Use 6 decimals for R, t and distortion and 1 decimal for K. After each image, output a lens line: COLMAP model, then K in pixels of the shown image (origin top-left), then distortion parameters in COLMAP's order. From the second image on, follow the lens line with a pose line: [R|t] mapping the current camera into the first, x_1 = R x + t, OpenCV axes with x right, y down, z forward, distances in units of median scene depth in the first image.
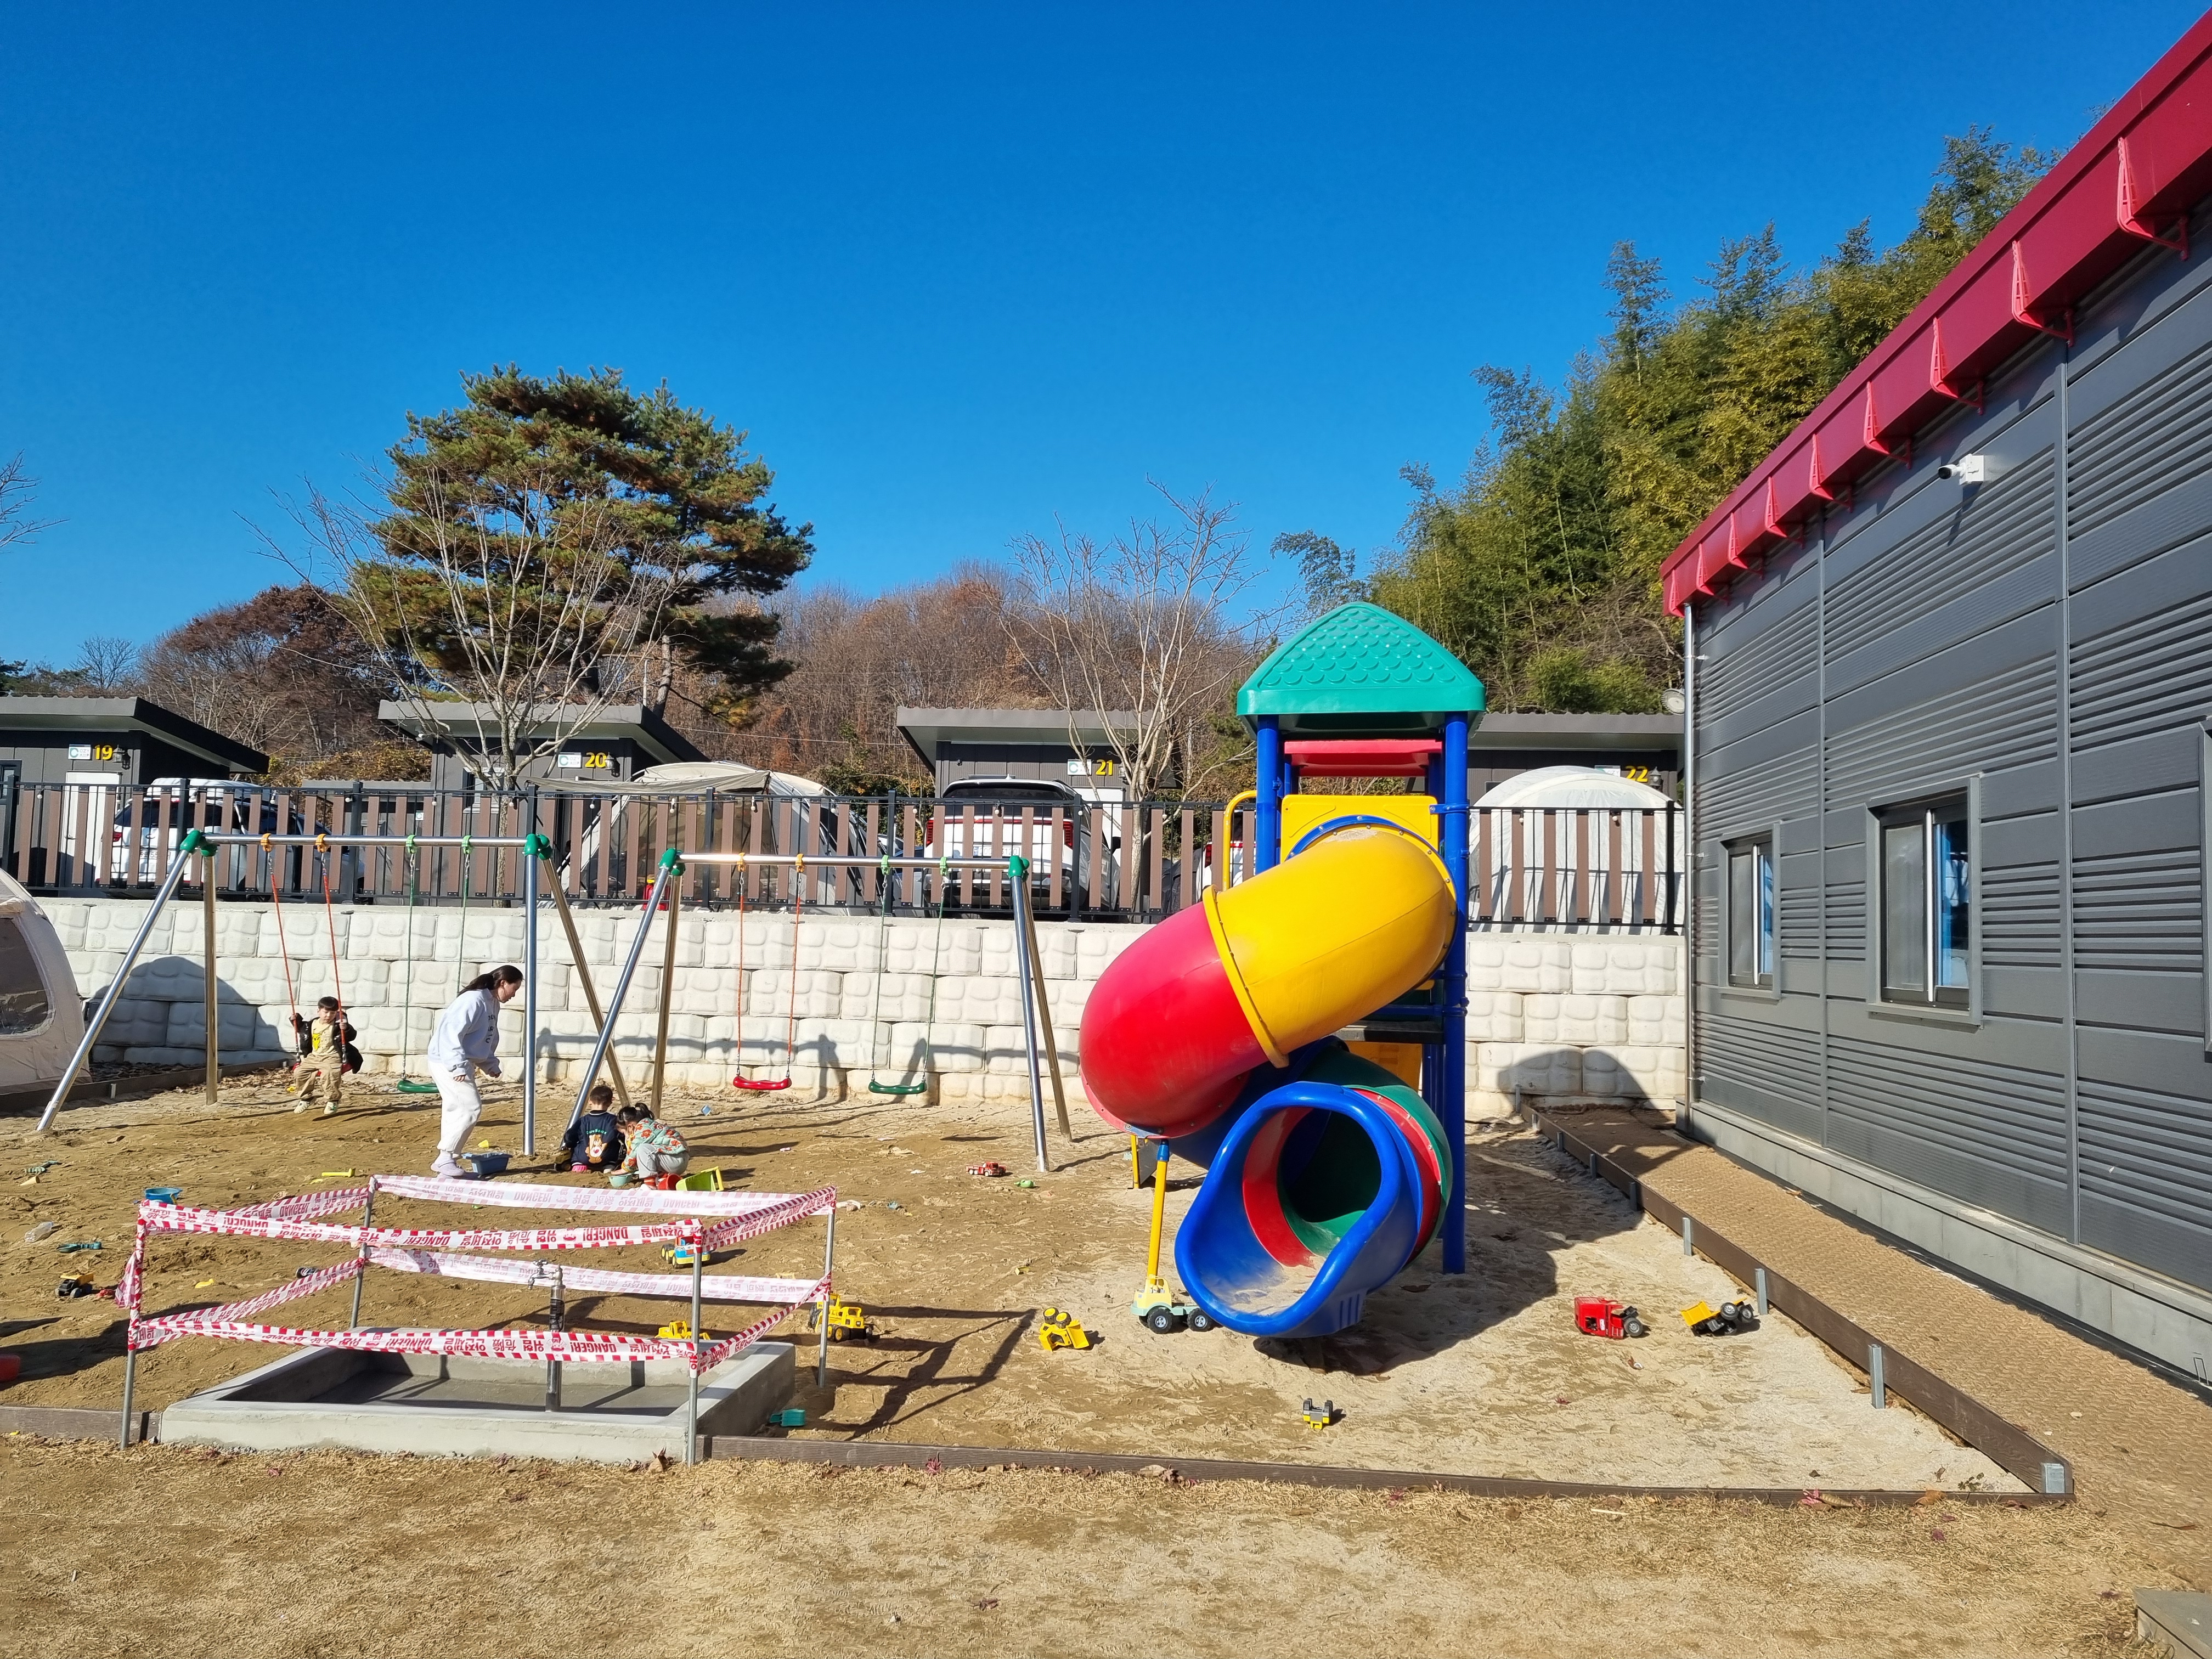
lens RADIAL K [[1668.6, 0, 1106.0], [0, 1668.6, 829.5], [0, 0, 1]] dist [-0.066383, 0.000556]
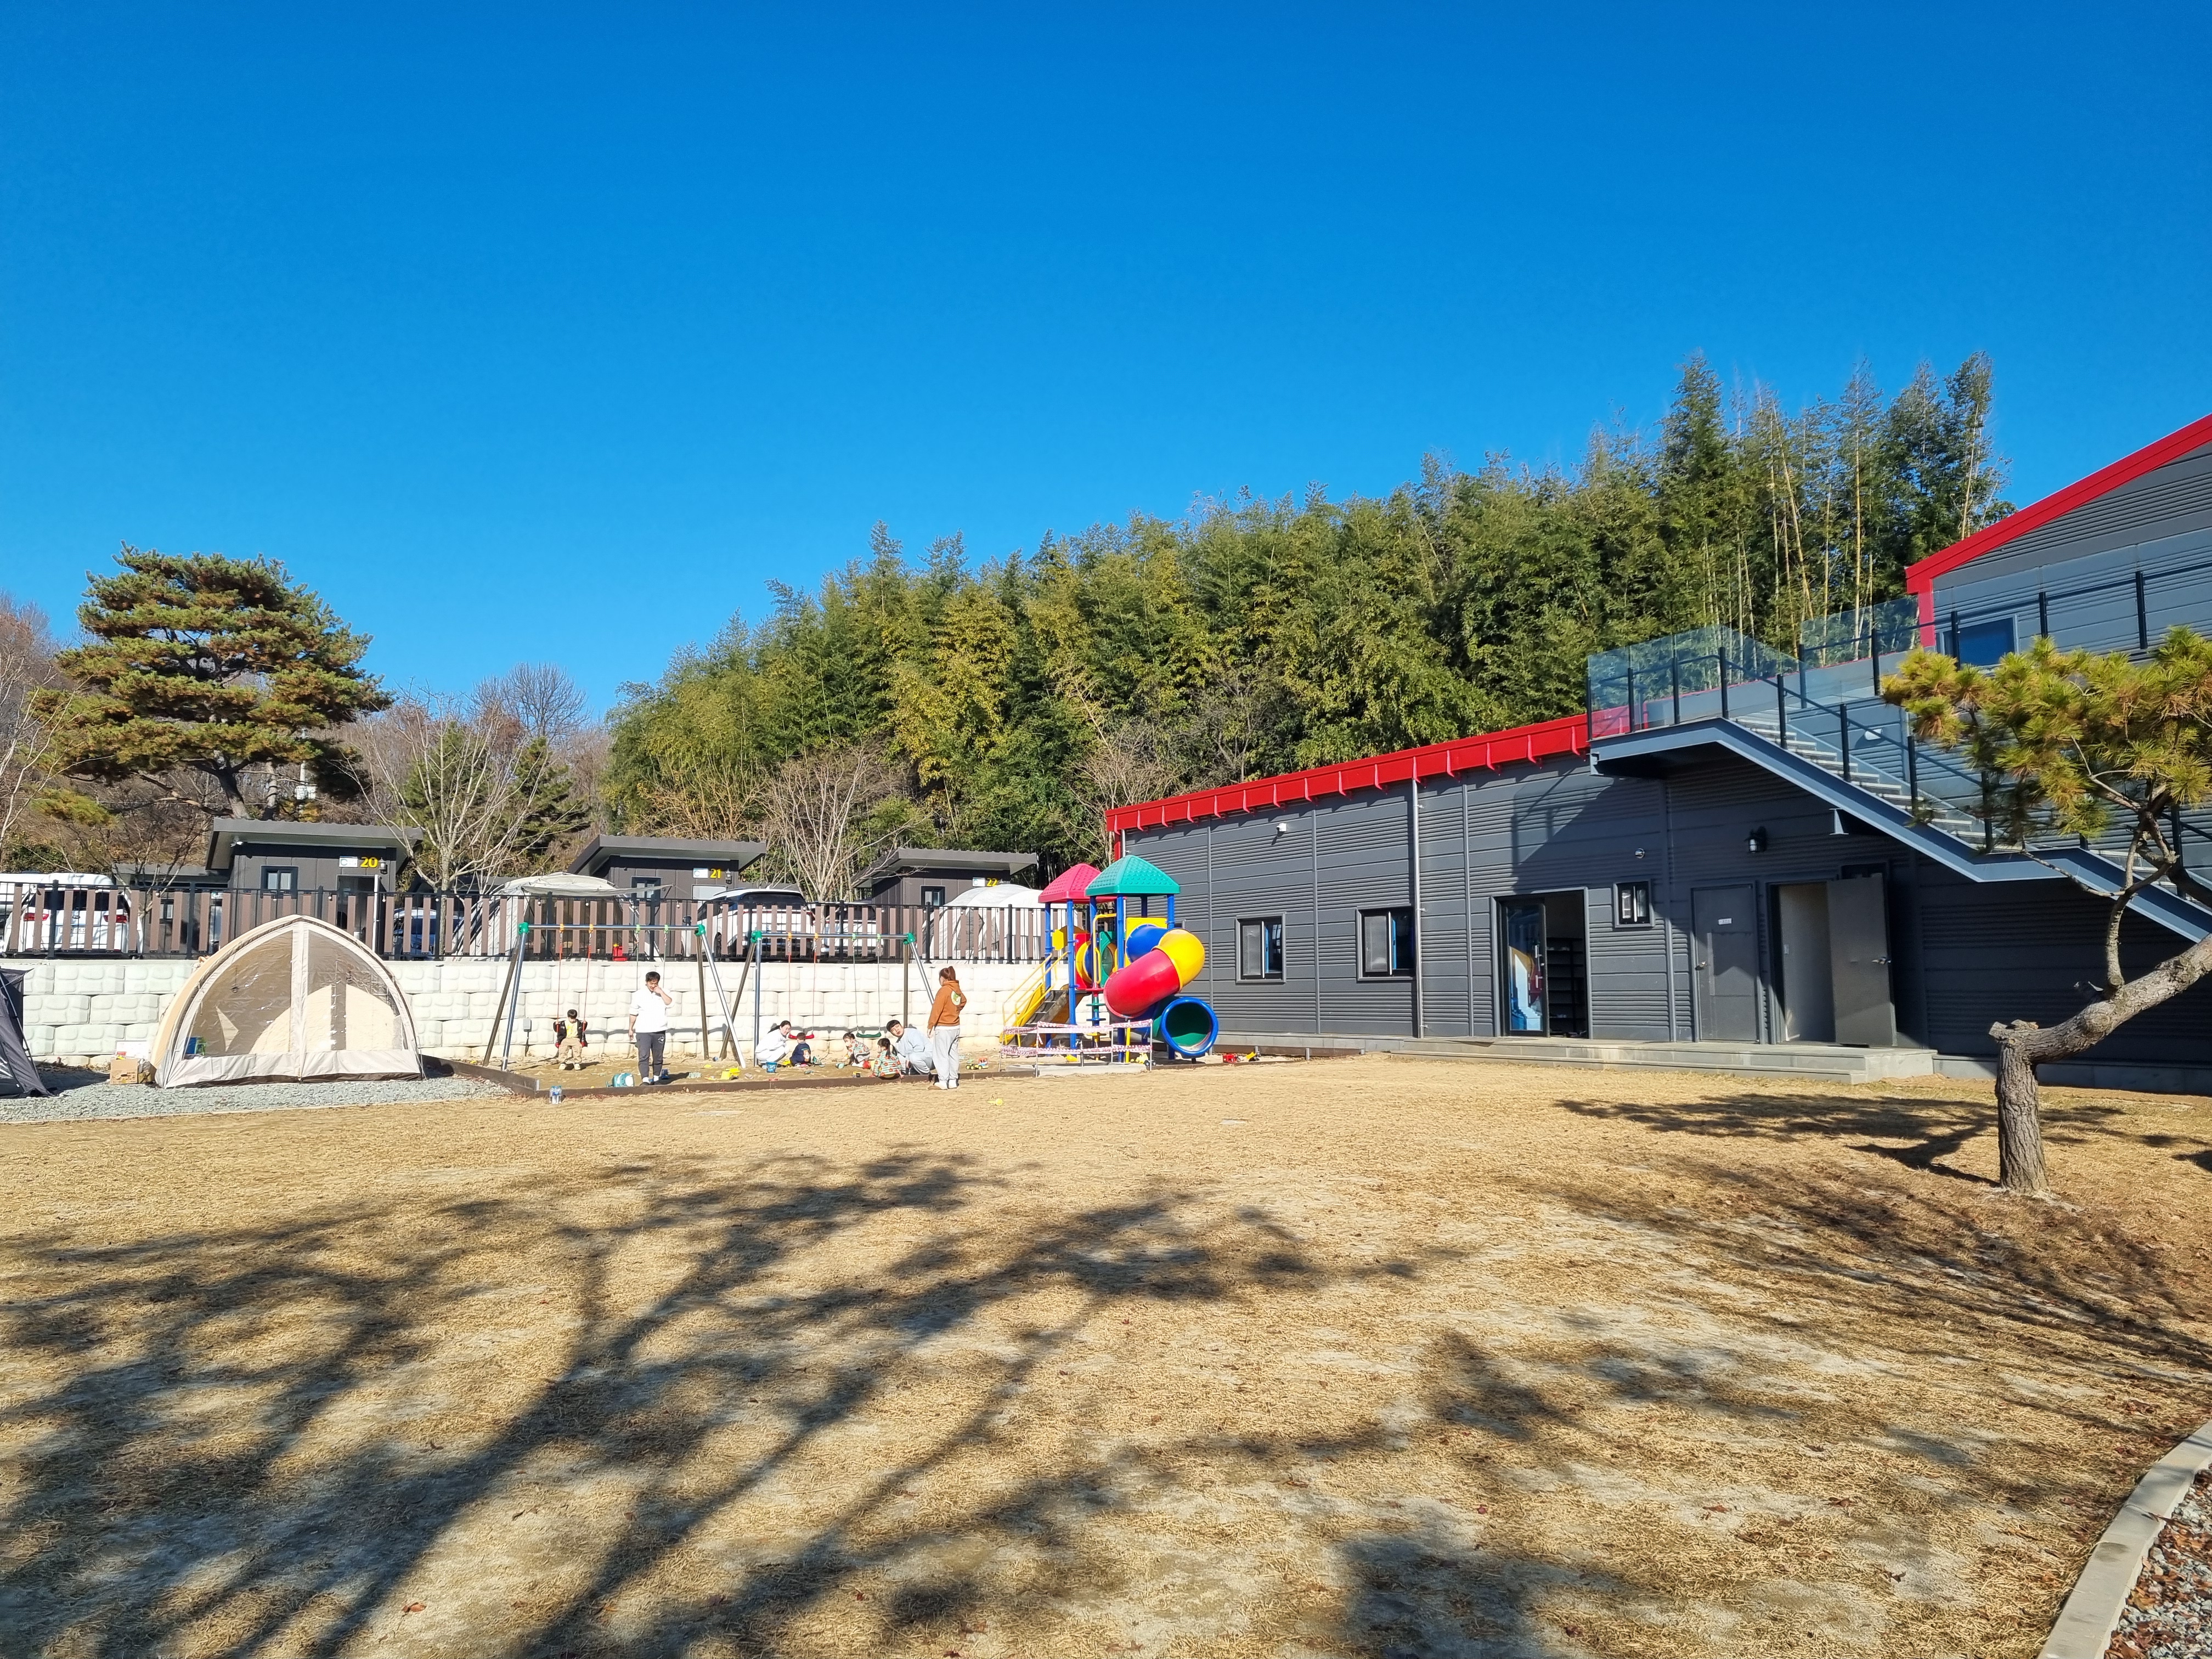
lens RADIAL K [[1640.5, 0, 1106.0], [0, 1640.5, 829.5], [0, 0, 1]] dist [0.119854, 0.000846]
pose [[0.787935, 0.033806, 0.614830, -0.786165], [-0.022830, 0.999409, -0.025694, -0.050342], [-0.615335, 0.006209, 0.788241, -0.623620]]
